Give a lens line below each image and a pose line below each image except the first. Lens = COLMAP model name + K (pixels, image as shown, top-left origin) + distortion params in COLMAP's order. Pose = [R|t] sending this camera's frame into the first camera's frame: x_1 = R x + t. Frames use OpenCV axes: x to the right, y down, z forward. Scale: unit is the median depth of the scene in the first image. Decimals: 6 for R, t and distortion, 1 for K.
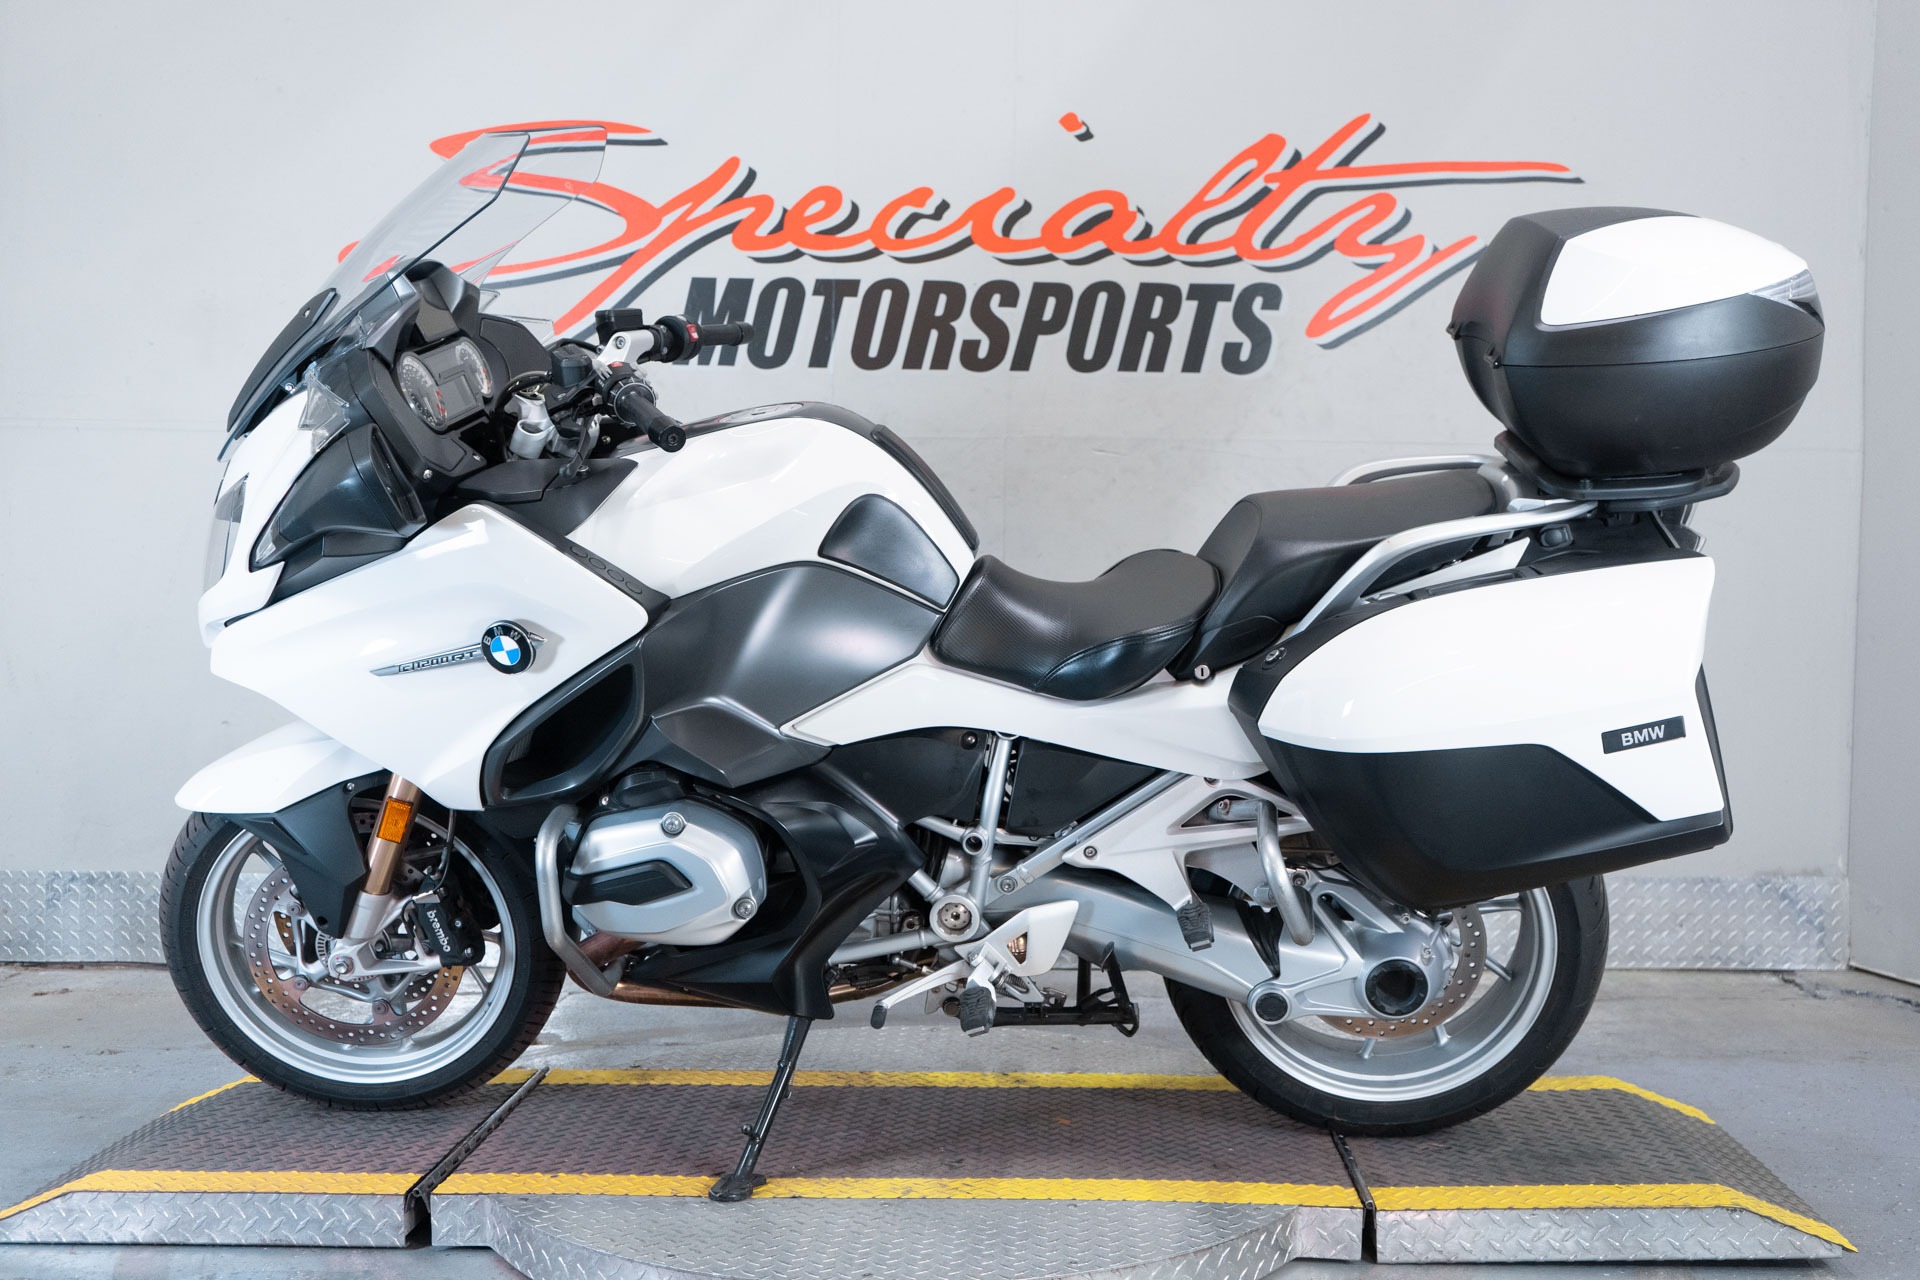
lens RADIAL K [[1978.4, 0, 960.0], [0, 1978.4, 640.0], [0, 0, 1]] dist [0.011055, 0.019257]
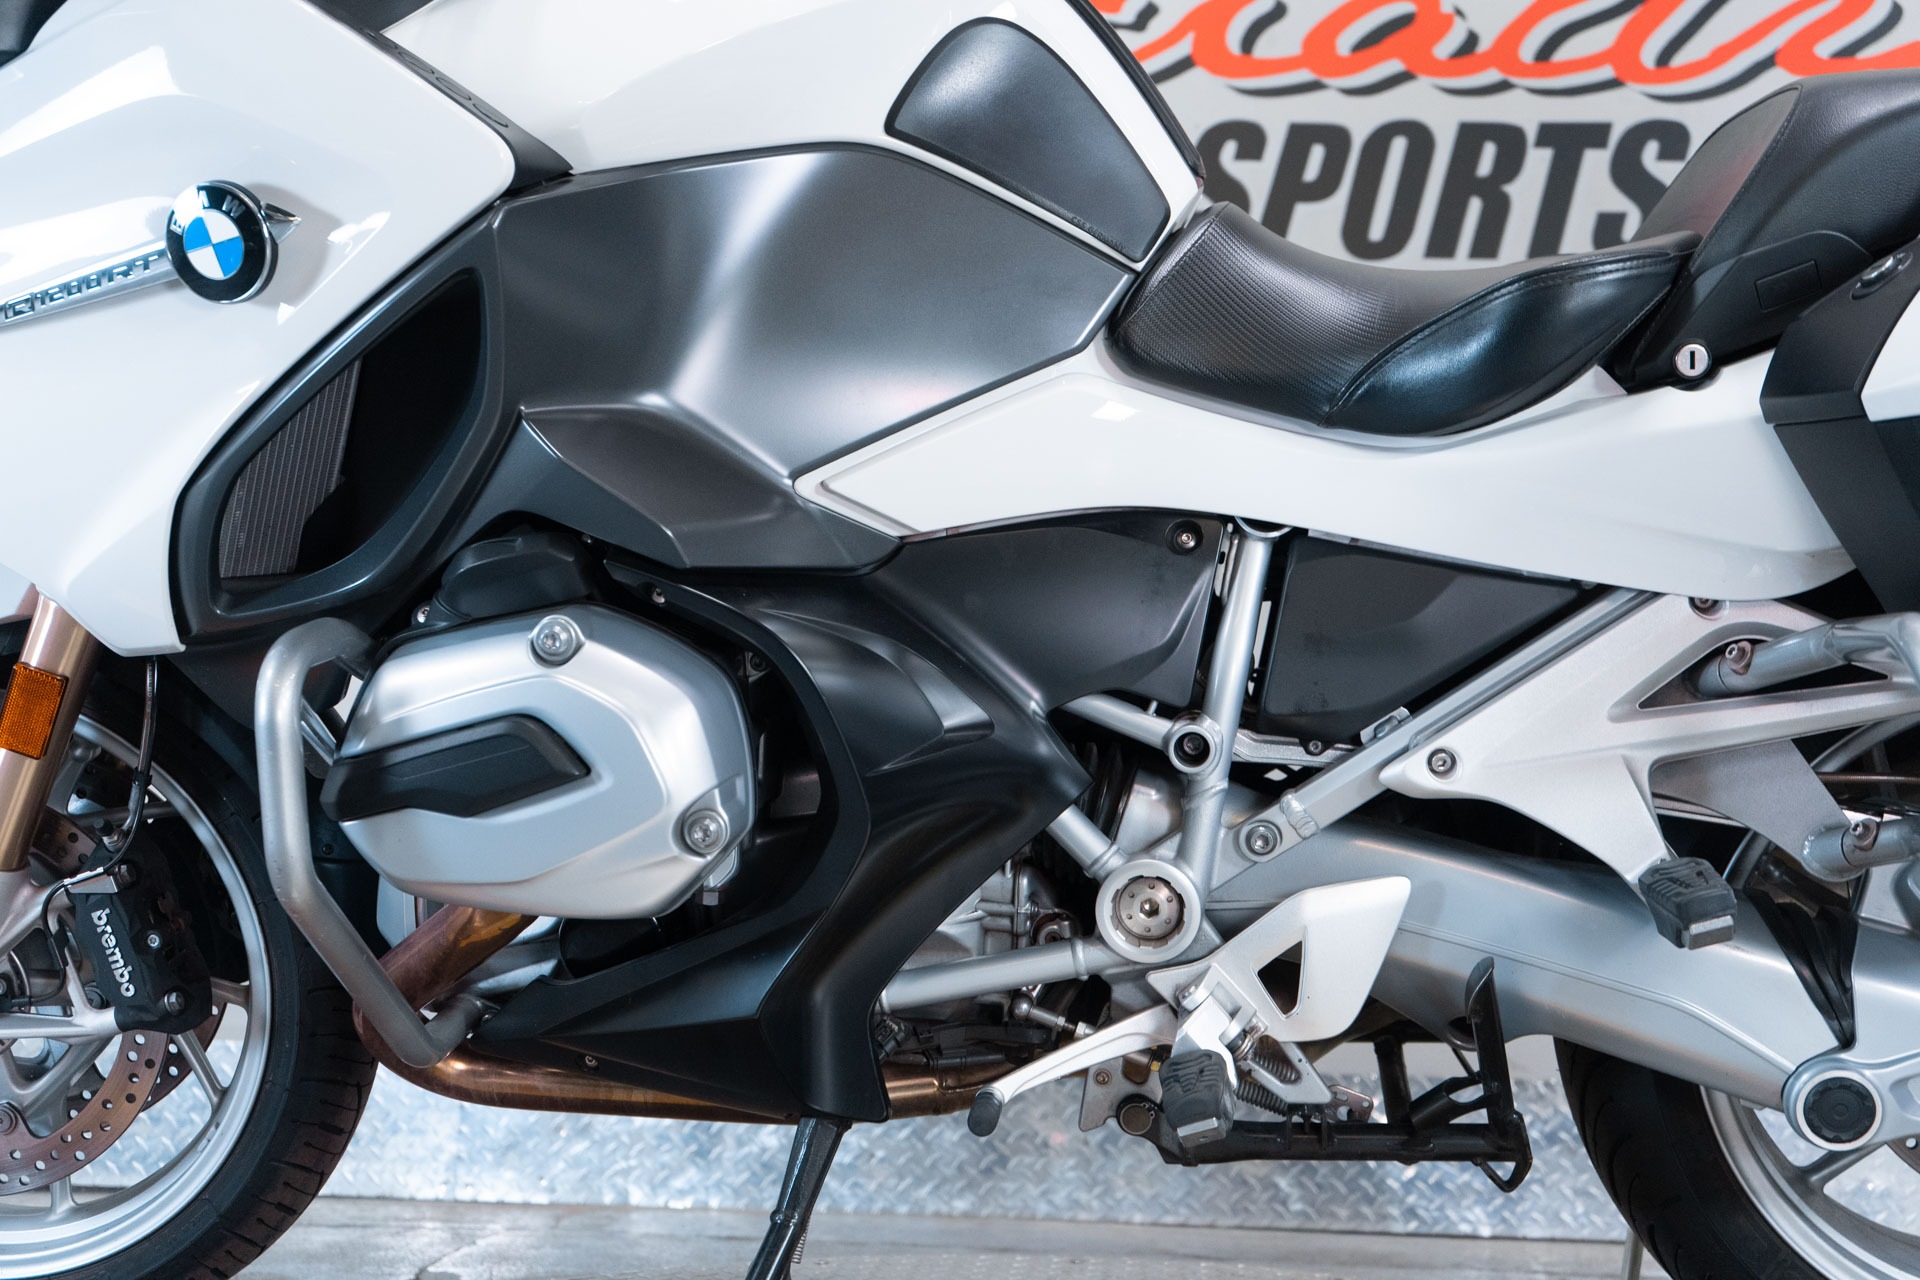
lens RADIAL K [[2376.2, 0, 962.0], [0, 2376.2, 659.3], [0, 0, 1]] dist [-0.003220, 0.045878]
pose [[0.996275, 0.018037, -0.084331, -0.000168], [-0.030103, 0.989109, -0.144072, 0.163999], [0.080814, 0.146074, 0.985967, 0.421212]]
